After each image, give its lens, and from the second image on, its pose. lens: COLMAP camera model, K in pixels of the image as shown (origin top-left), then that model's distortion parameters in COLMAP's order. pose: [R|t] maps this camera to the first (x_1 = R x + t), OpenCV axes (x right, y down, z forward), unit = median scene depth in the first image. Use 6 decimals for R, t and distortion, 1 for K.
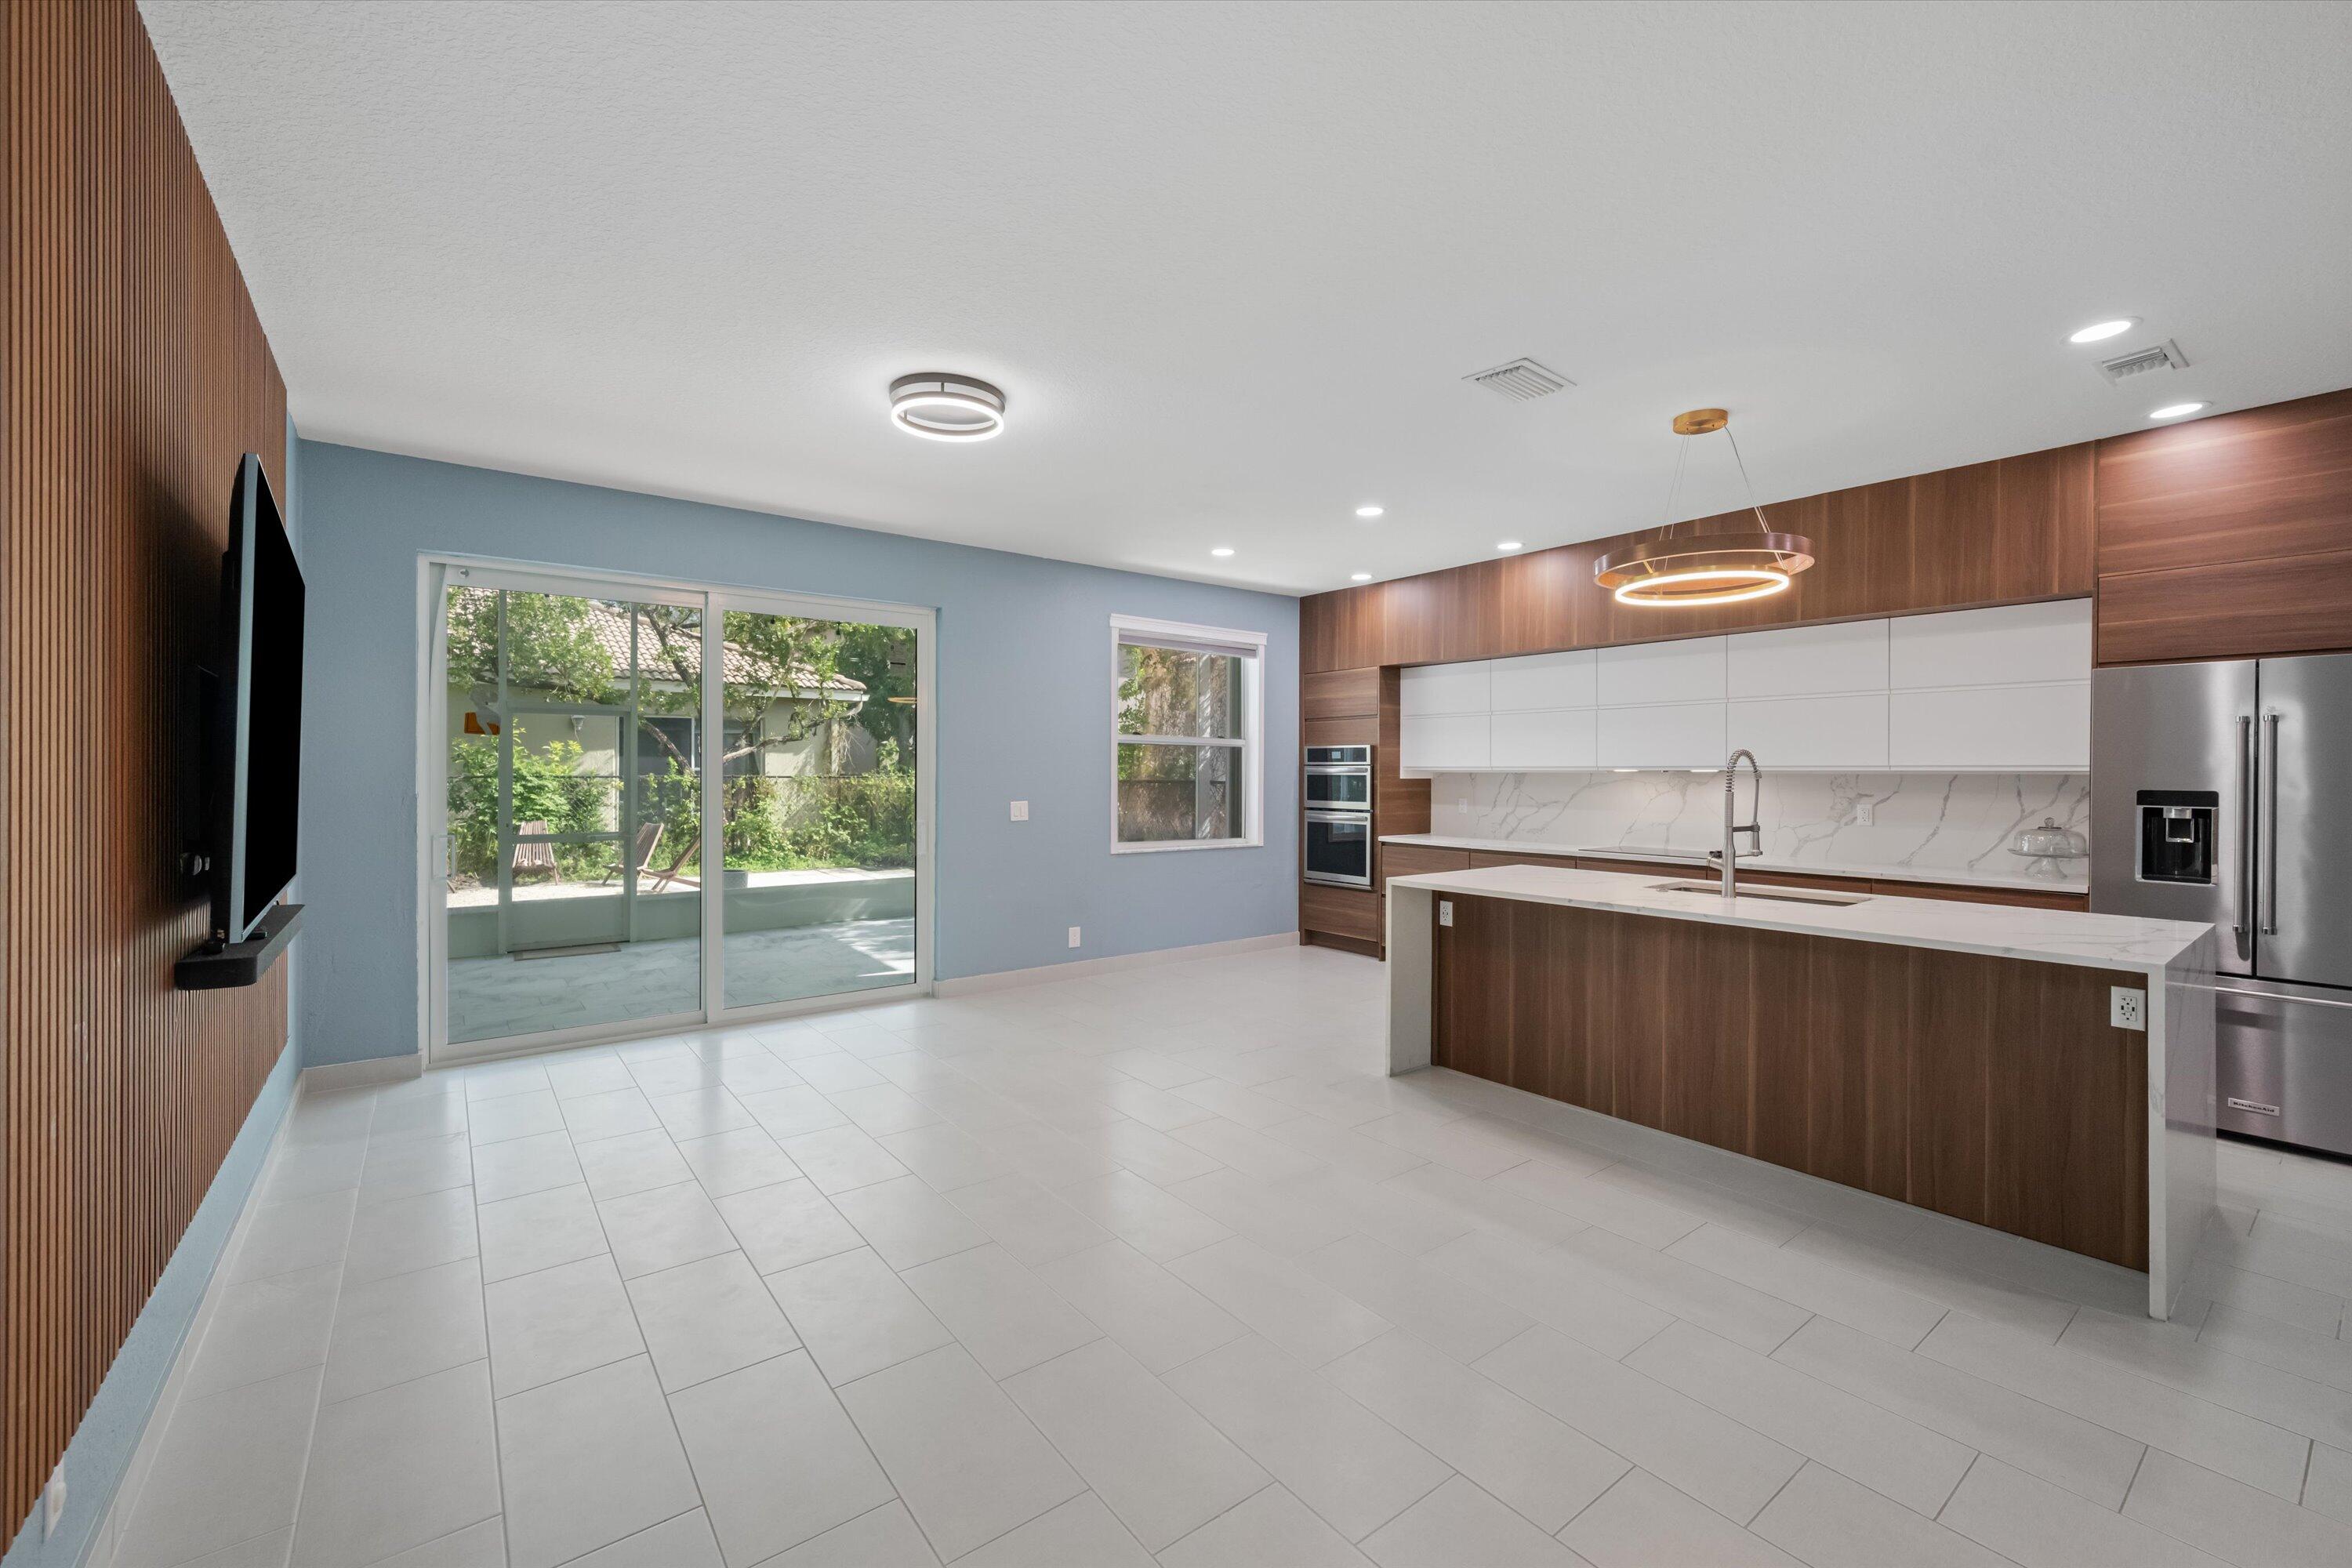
lens RADIAL K [[964.2, 0, 1176.0], [0, 964.2, 784.0], [0, 0, 1]] dist [0.001023, 0.000038]
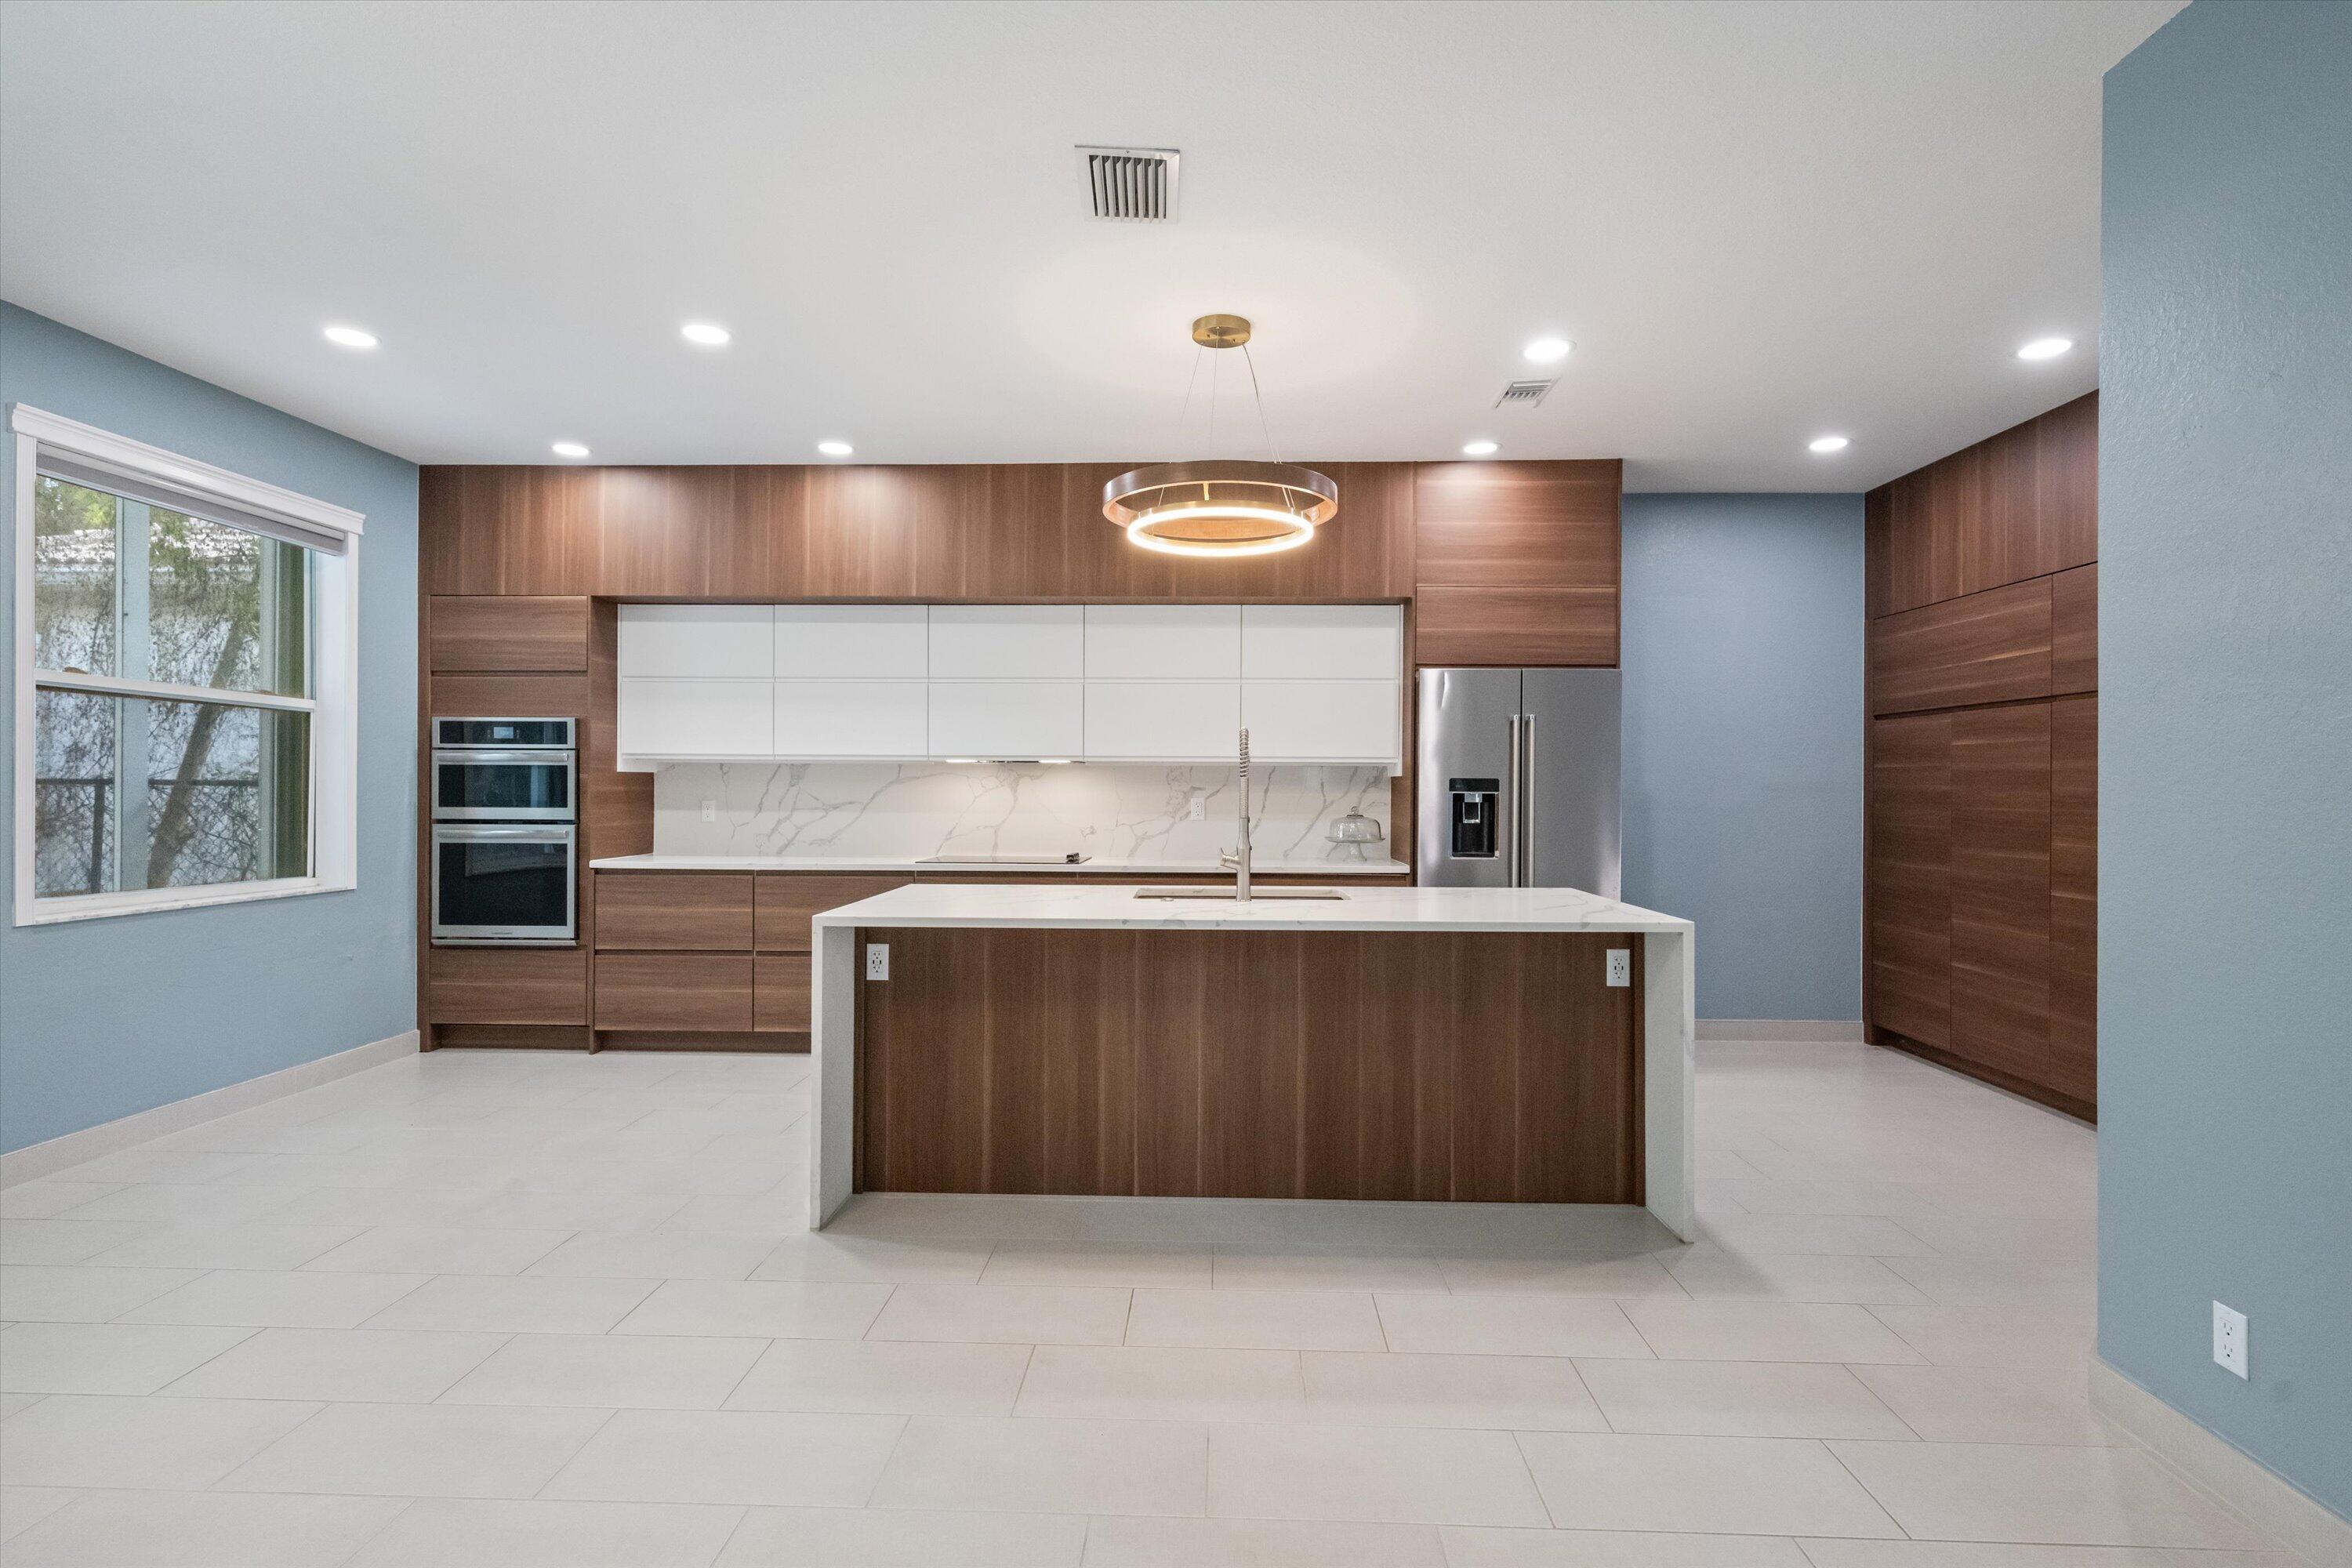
lens RADIAL K [[1142.1, 0, 1176.0], [0, 1142.1, 784.0], [0, 0, 1]] dist [0.001439, 0.000487]
pose [[0.635842, 0.002486, 0.771816, -0.147850], [0.006191, 0.999946, -0.008320, 0.013957], [-0.771795, 0.010069, 0.635792, 0.246656]]
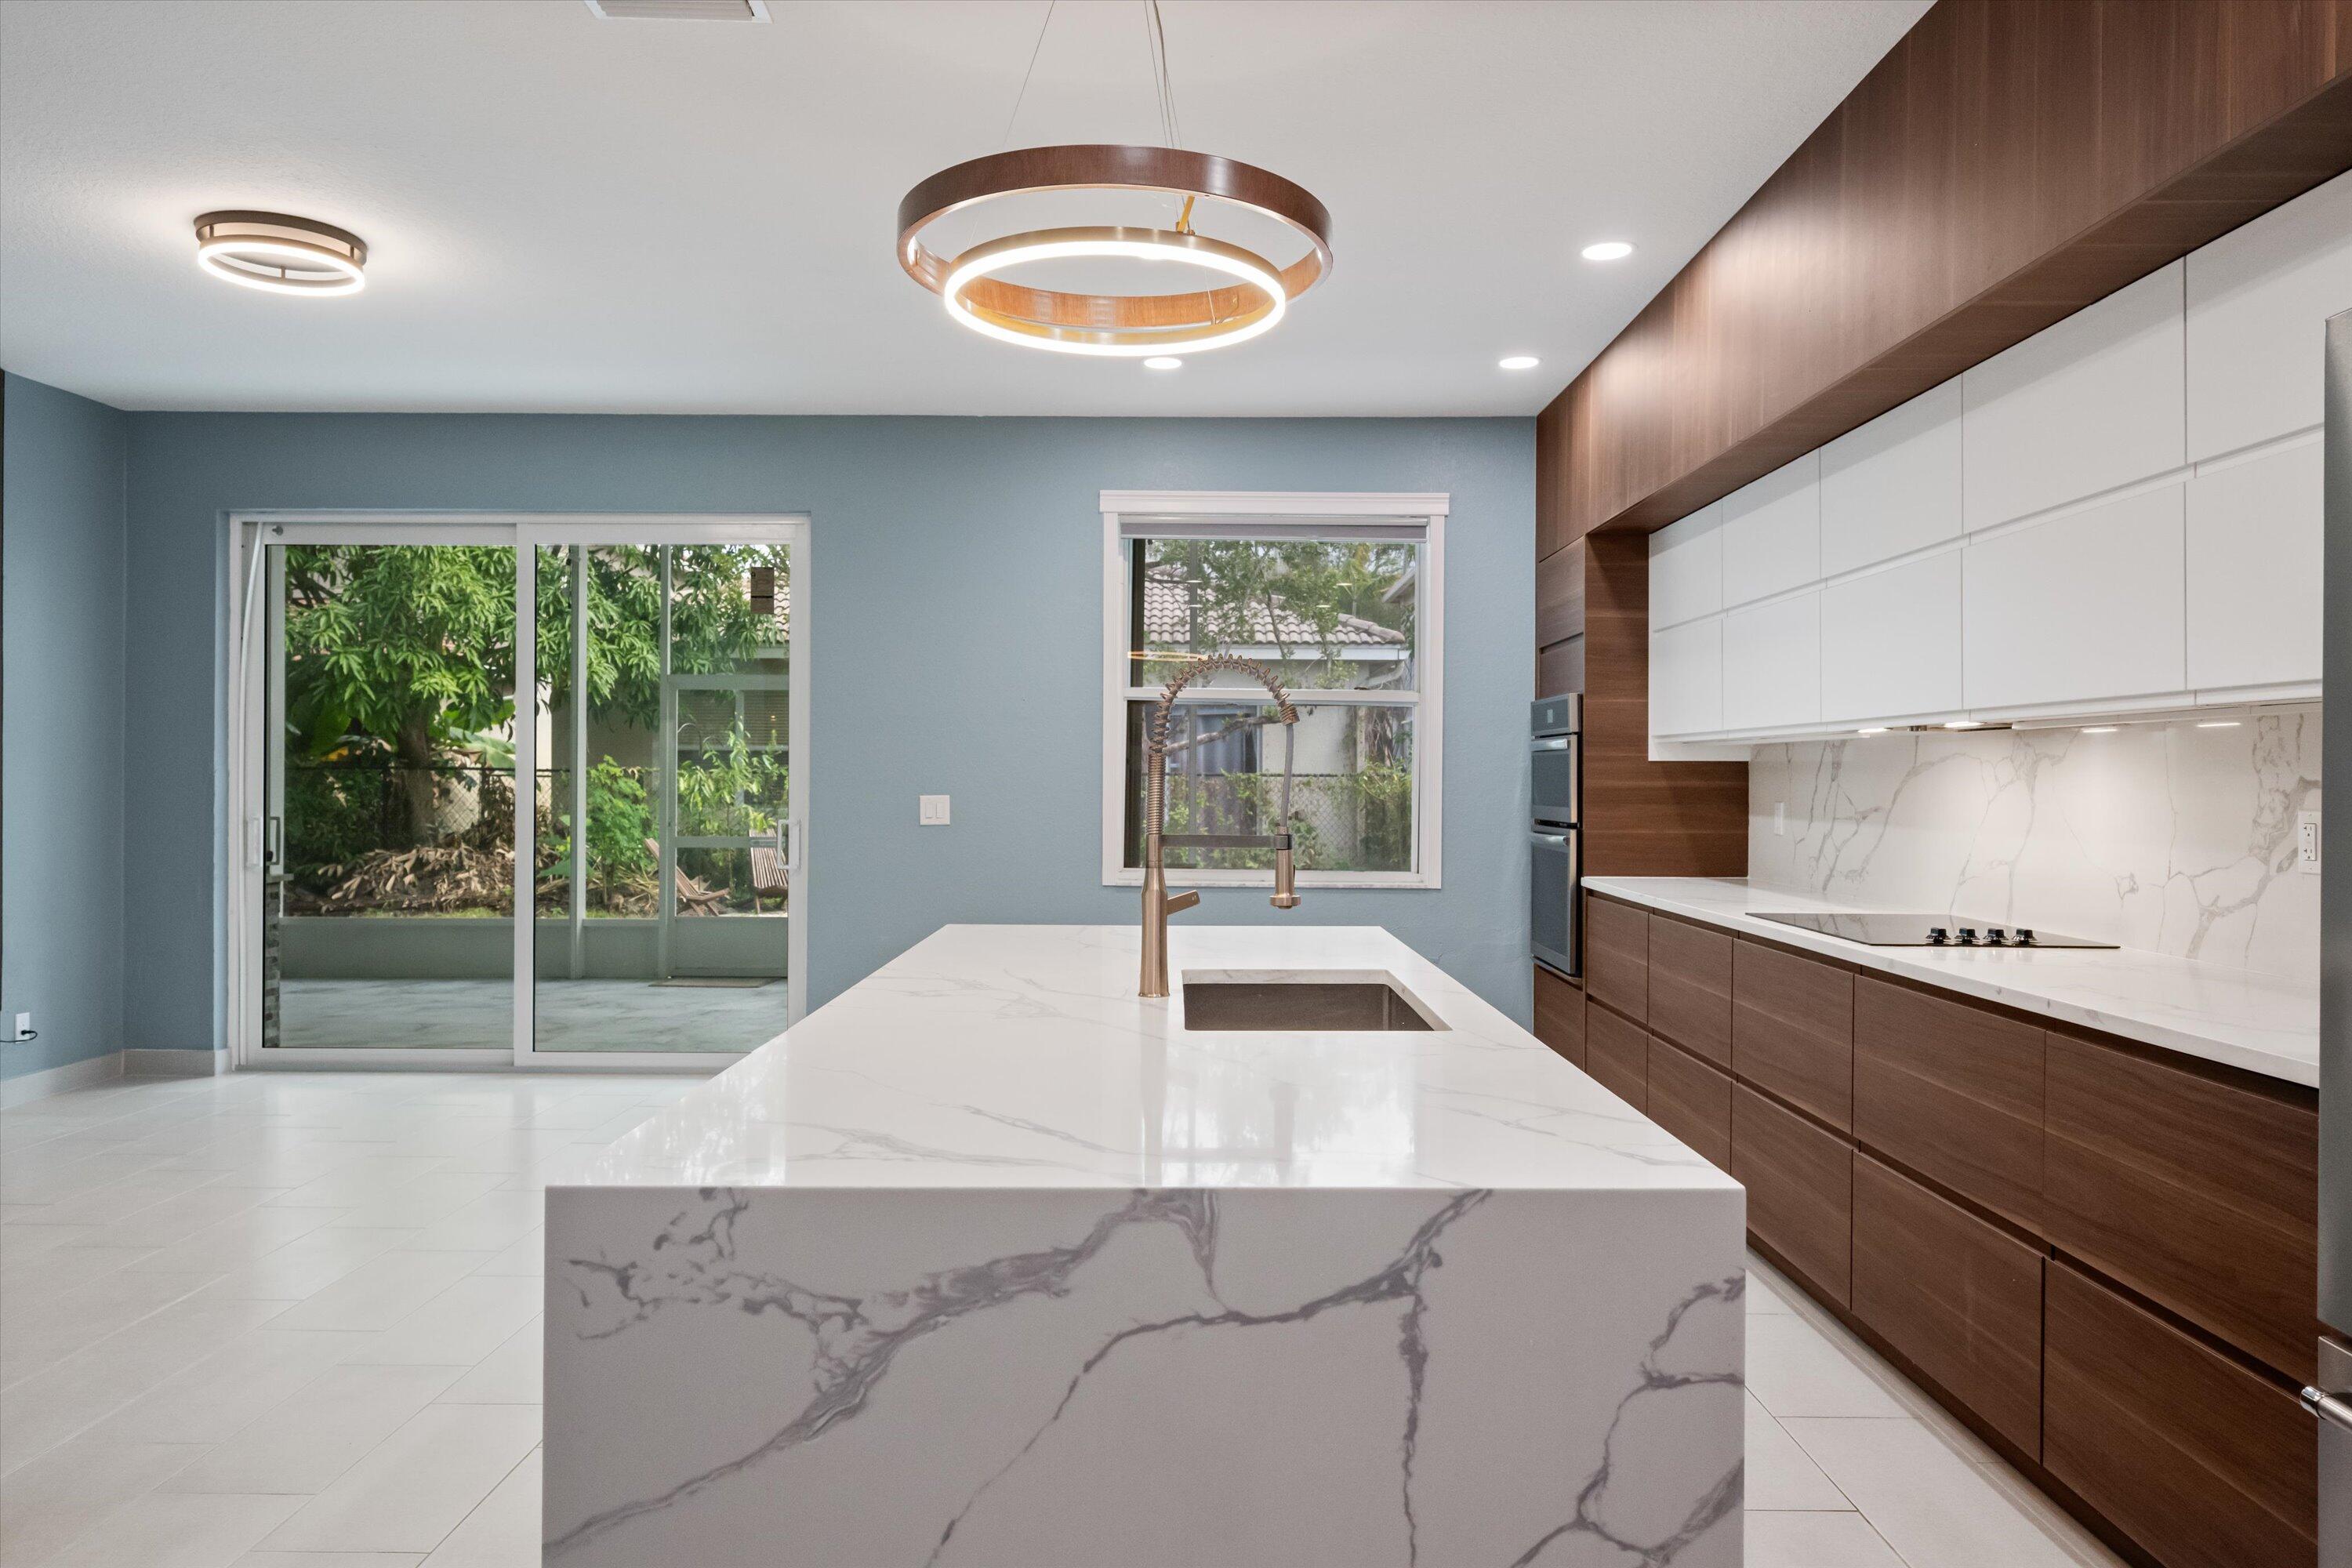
lens RADIAL K [[1558.3, 0, 1176.0], [0, 1558.3, 784.0], [0, 0, 1]] dist [0.001589, -0.001257]
pose [[0.790364, 0.003150, -0.612629, 0.615019], [-0.009132, 0.999936, -0.006640, 0.016004], [0.612569, 0.010843, 0.790343, 0.271545]]
